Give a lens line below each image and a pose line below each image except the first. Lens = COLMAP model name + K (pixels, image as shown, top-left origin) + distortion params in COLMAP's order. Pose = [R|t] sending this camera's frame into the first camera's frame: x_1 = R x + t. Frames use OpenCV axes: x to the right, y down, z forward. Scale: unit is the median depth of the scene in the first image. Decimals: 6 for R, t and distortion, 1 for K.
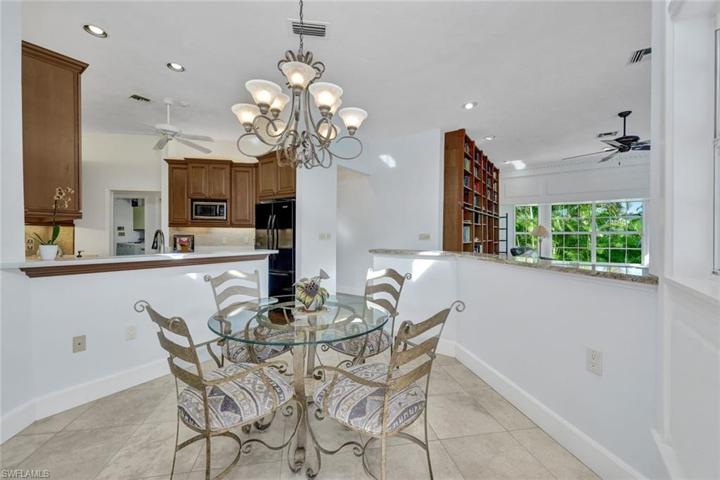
lens RADIAL K [[290.2, 0, 356.7], [0, 290.2, 237.4], [0, 0, 1]] dist [-0.001855, 0.000087]
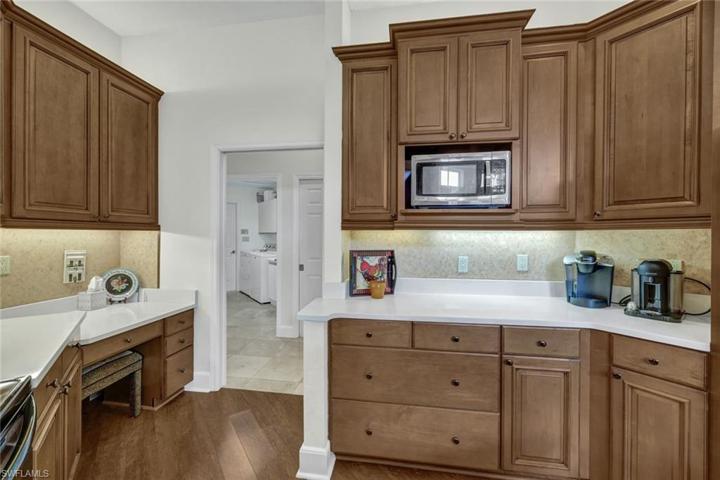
lens RADIAL K [[290.2, 0, 354.2], [0, 290.2, 234.5], [0, 0, 1]] dist [-0.001855, 0.000087]
pose [[0.945297, -0.002604, -0.326201, -0.497035], [-0.001438, 0.999925, -0.012148, -0.024622], [0.326208, 0.011953, 0.945222, 0.632530]]
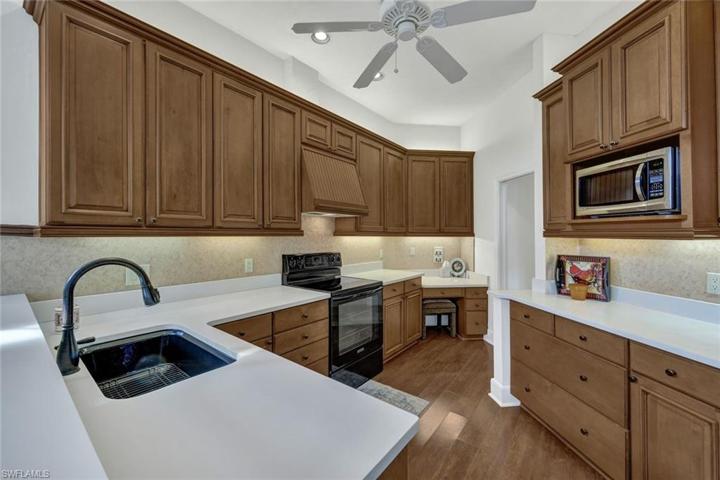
lens RADIAL K [[290.2, 0, 356.4], [0, 290.2, 234.8], [0, 0, 1]] dist [-0.001855, 0.000087]
pose [[-0.060606, -0.006185, -0.998143, -0.163245], [-0.009347, 0.999940, -0.005629, -0.033501], [0.998118, 0.008989, -0.060661, 0.709929]]
